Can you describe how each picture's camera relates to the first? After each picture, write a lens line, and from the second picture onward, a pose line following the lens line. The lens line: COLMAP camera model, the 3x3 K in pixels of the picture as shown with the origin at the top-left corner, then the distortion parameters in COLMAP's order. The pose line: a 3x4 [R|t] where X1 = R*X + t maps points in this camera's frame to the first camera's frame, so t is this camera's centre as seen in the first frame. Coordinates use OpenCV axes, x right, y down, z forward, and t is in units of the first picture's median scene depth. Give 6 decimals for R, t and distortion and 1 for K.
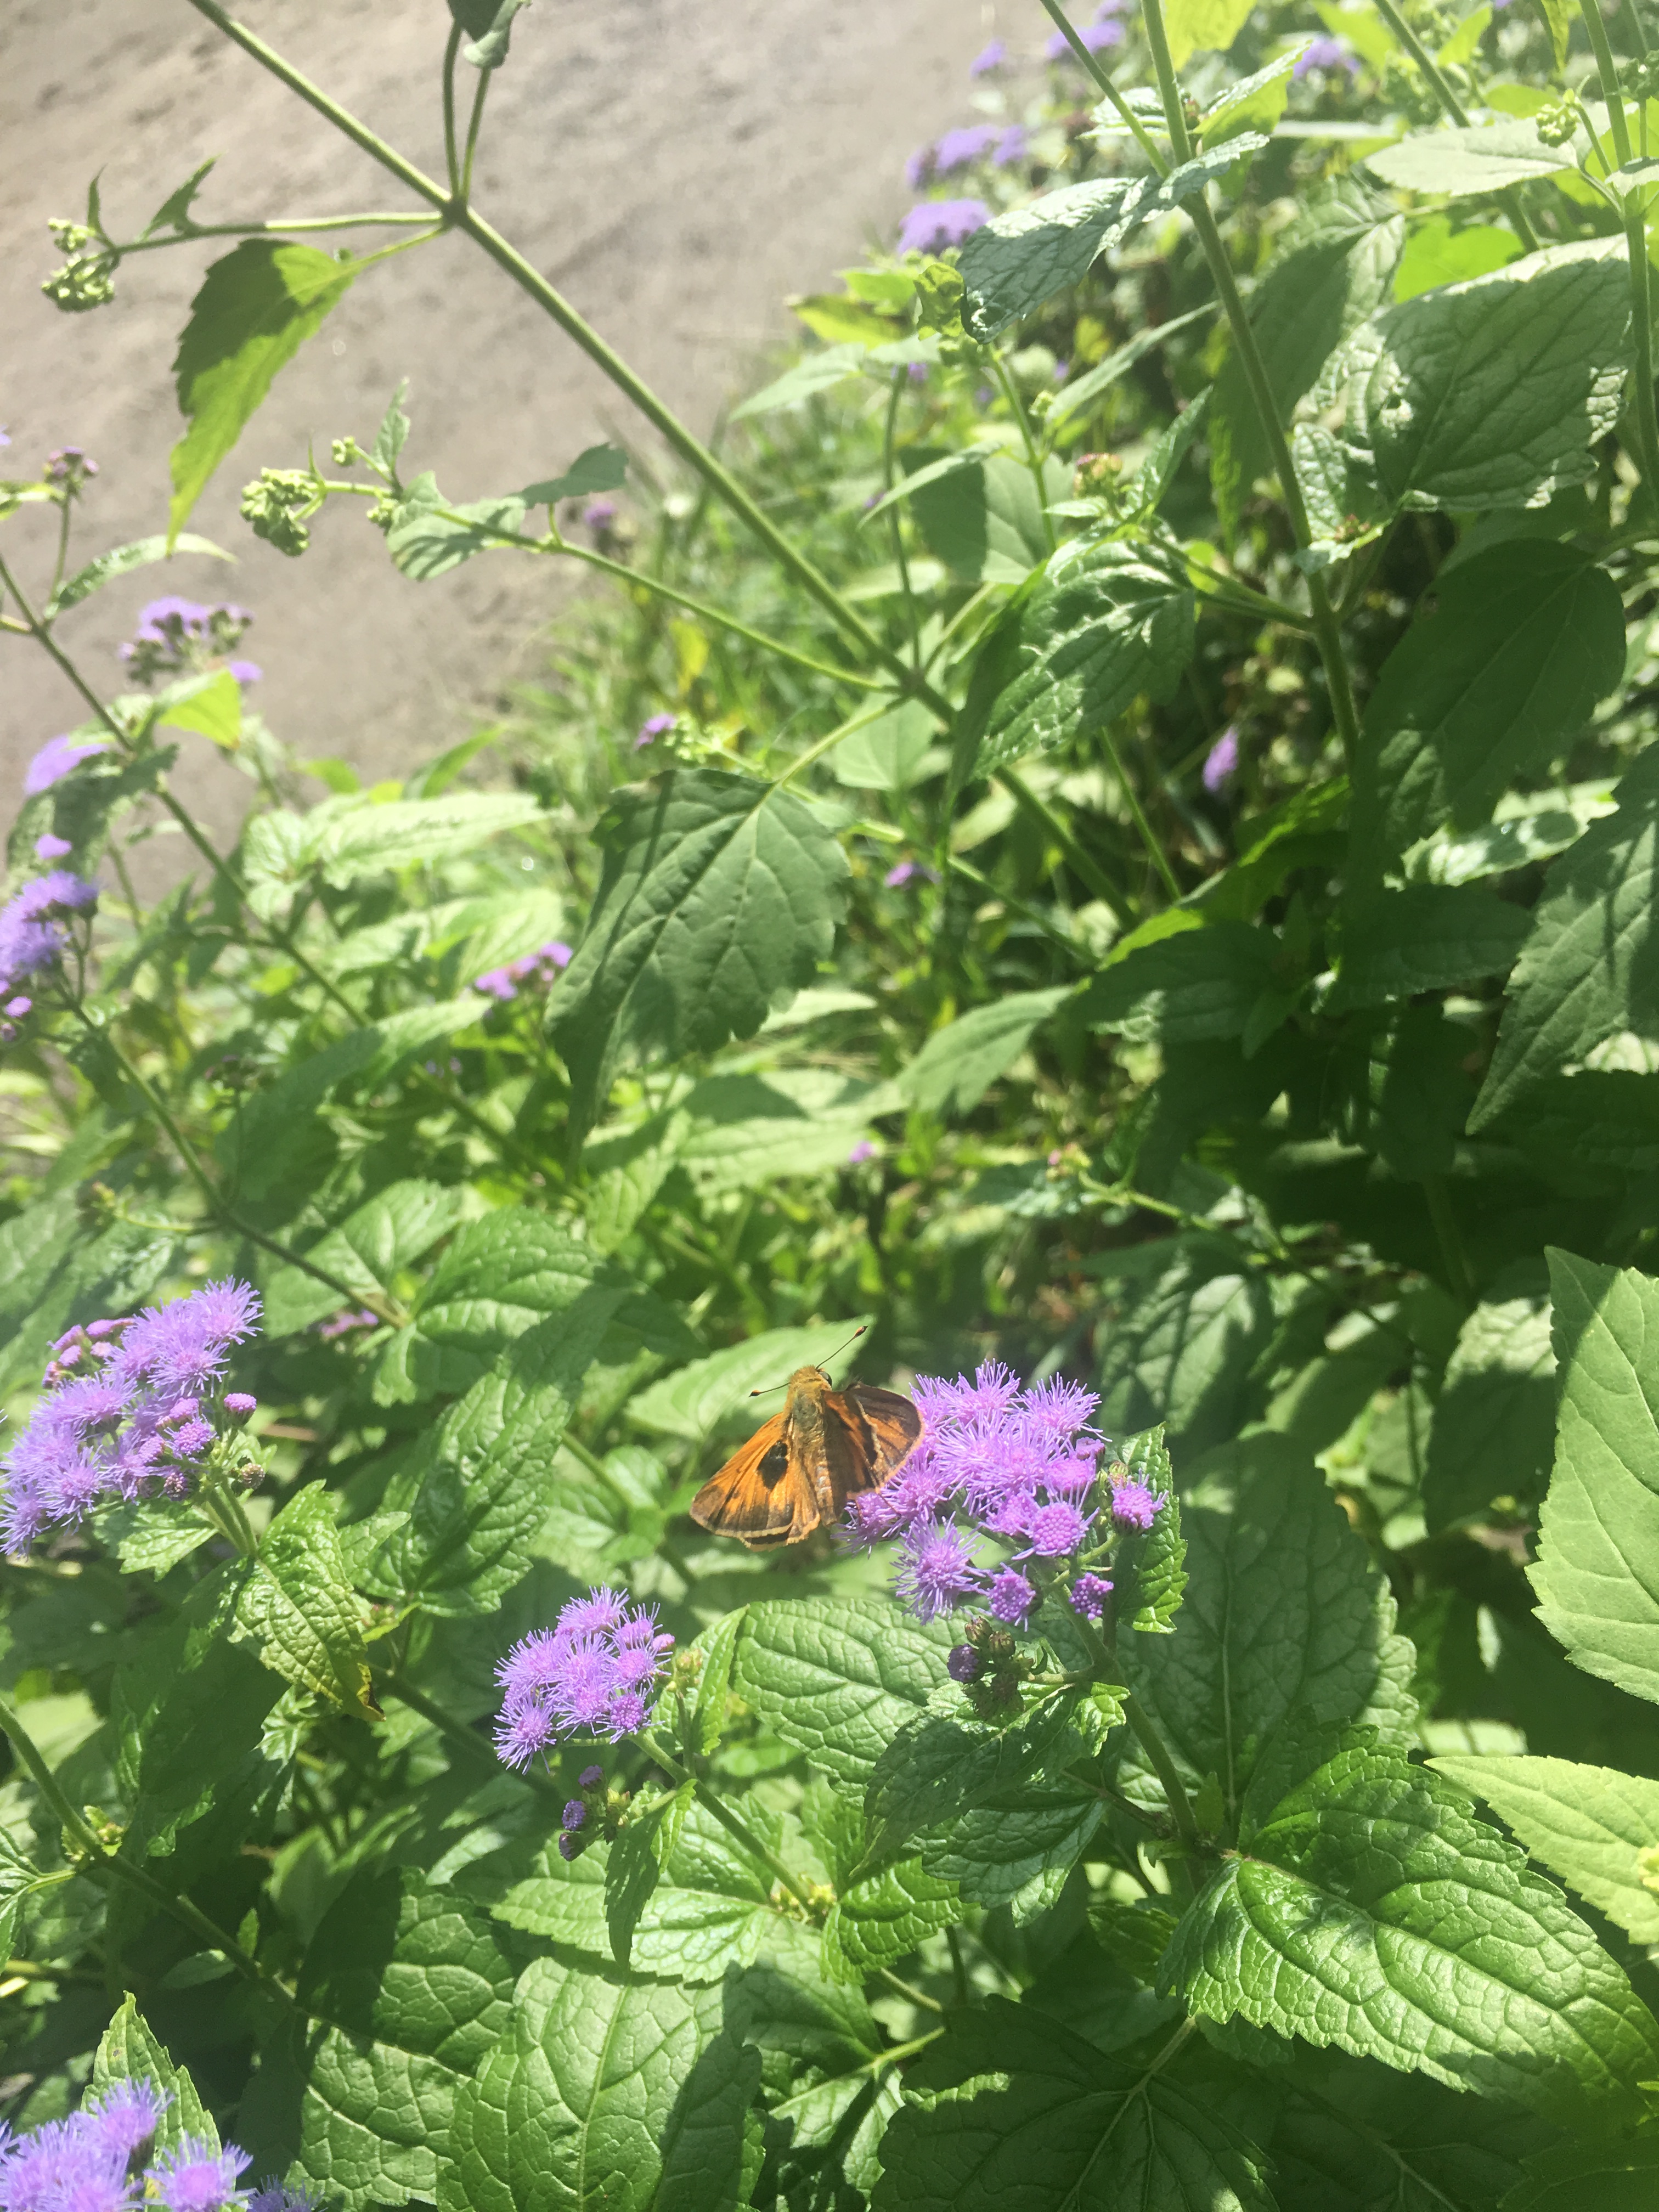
lens RADIAL K [[1922.0, 0, 829.5], [0, 1922.0, 1106.0], [0, 0, 1]] dist [0.040448, -0.107416]
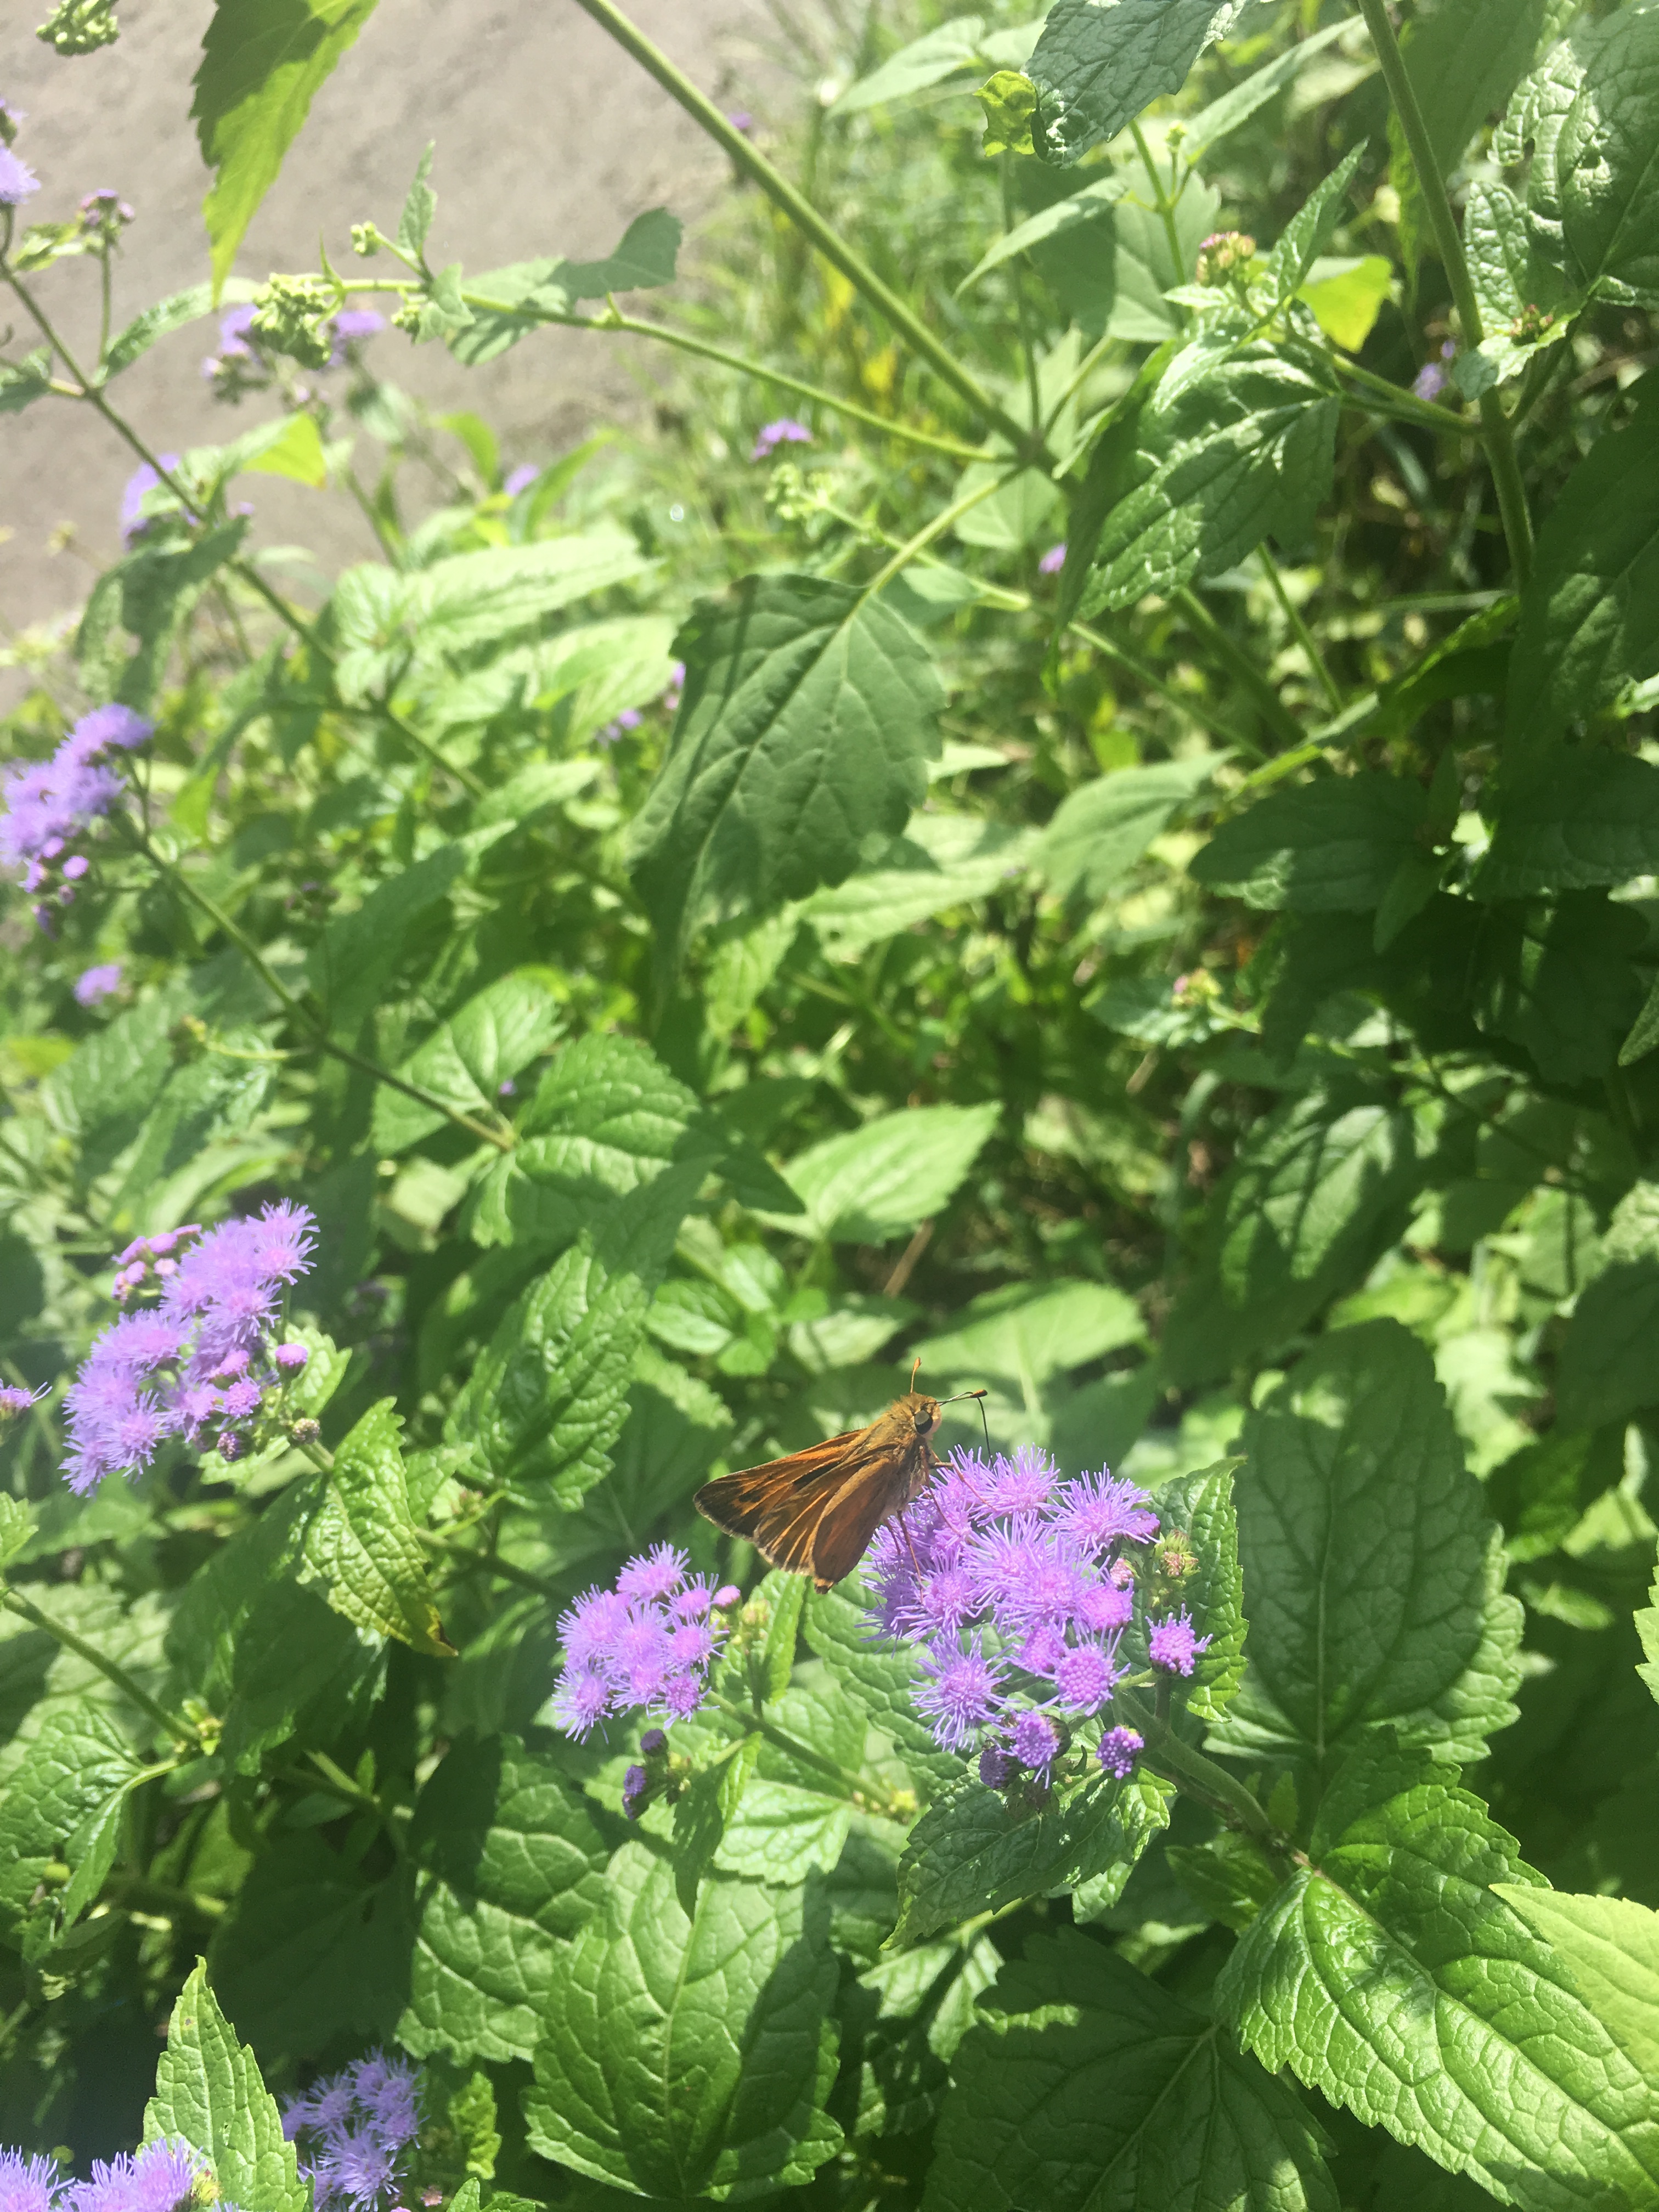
lens RADIAL K [[1922.0, 0, 829.5], [0, 1922.0, 1106.0], [0, 0, 1]] dist [0.040448, -0.107416]
pose [[0.995189, 0.003750, -0.097898, 0.050717], [0.016557, 0.978456, 0.205792, -0.140311], [0.096561, -0.206423, 0.973687, 0.089442]]
